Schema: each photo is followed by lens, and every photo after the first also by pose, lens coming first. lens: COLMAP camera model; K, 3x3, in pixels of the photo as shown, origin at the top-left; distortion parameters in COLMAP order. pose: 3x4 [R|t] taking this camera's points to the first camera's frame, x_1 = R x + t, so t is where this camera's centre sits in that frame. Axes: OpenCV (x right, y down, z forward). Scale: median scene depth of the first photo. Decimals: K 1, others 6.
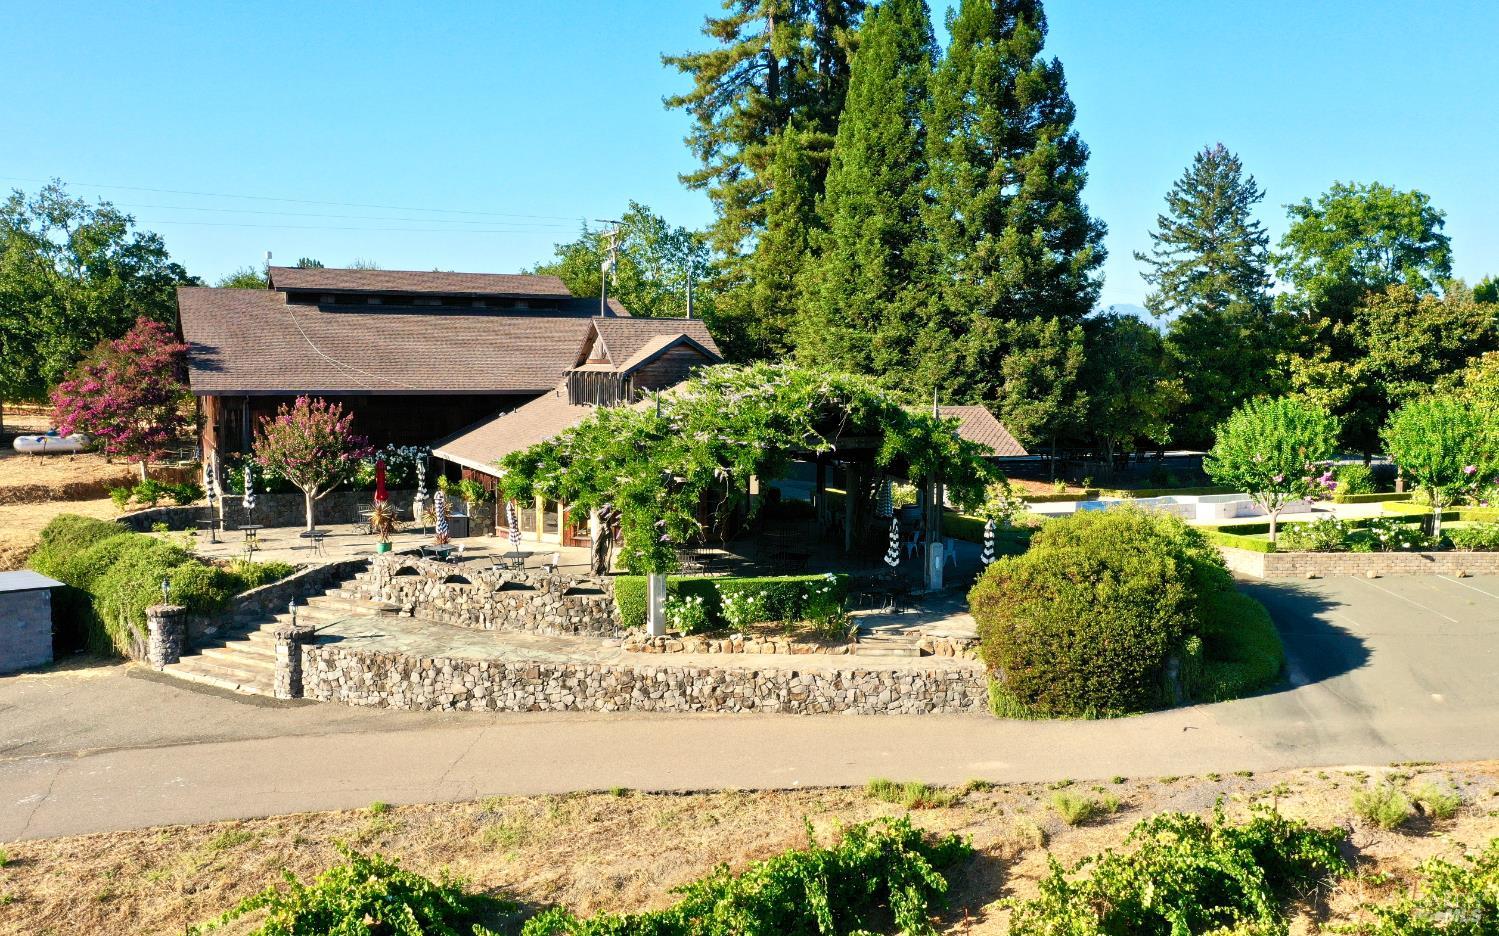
lens RADIAL K [[1300.0, 0, 732.0], [0, 1300.0, 494.8], [0, 0, 1]] dist [0.010491, 0.002681]
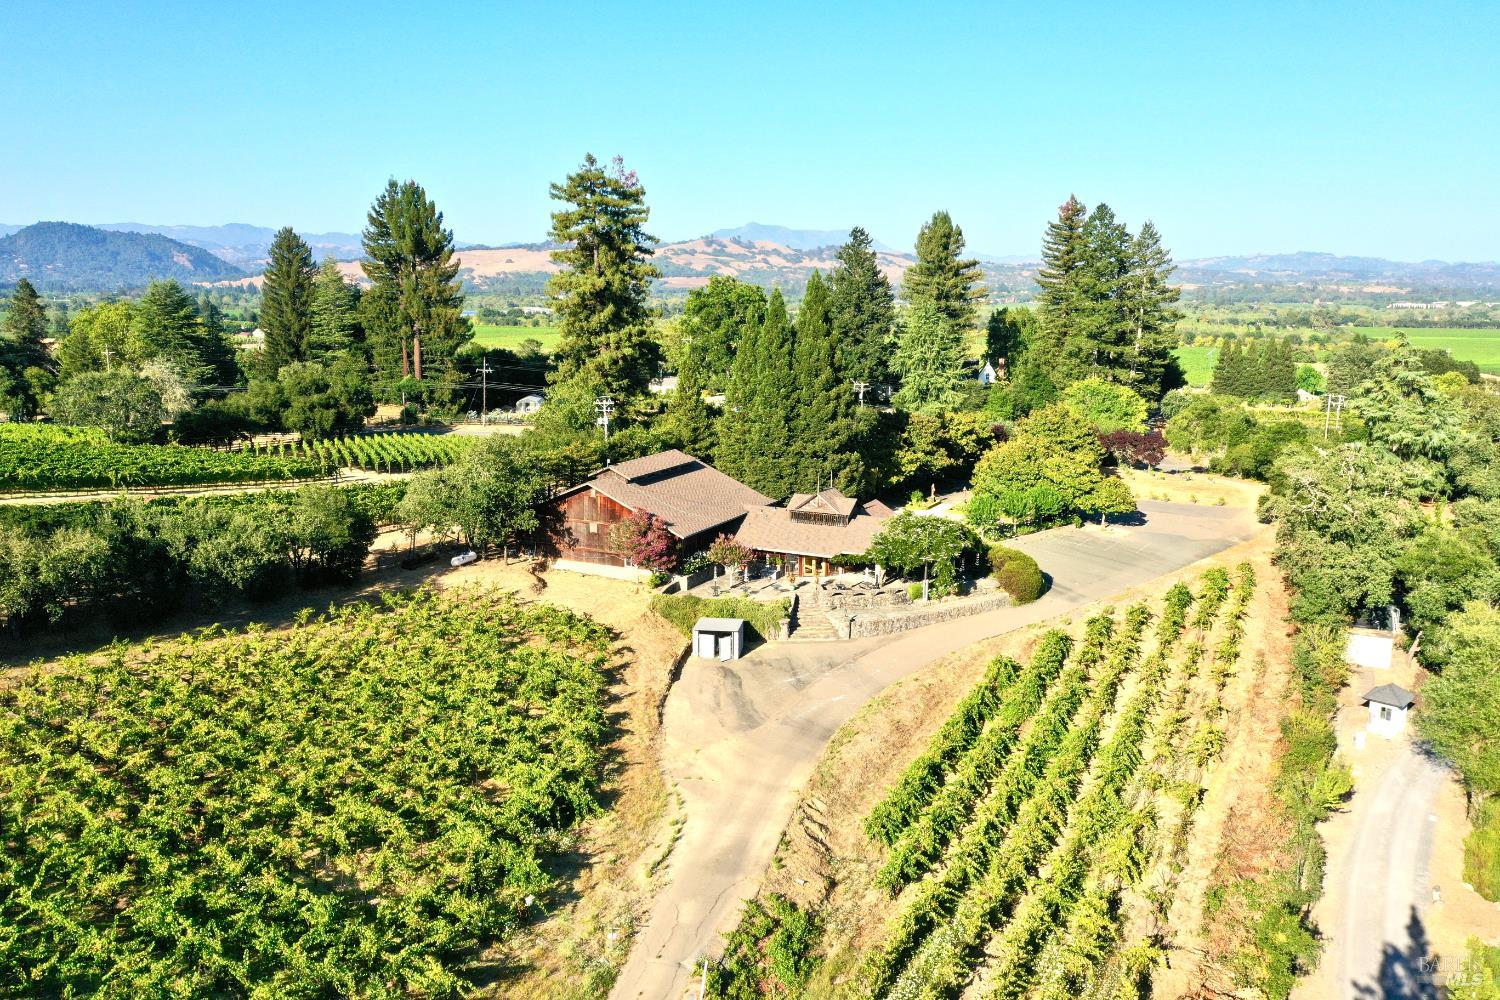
lens RADIAL K [[1194.3, 0, 750.0], [0, 1194.3, 500.0], [0, 0, 1]] dist [-0.002421, -0.004164]
pose [[0.768008, -0.113766, 0.630255, -2.274996], [0.063085, 0.992749, 0.102326, -0.487462], [-0.637326, -0.038828, 0.769616, -1.071175]]
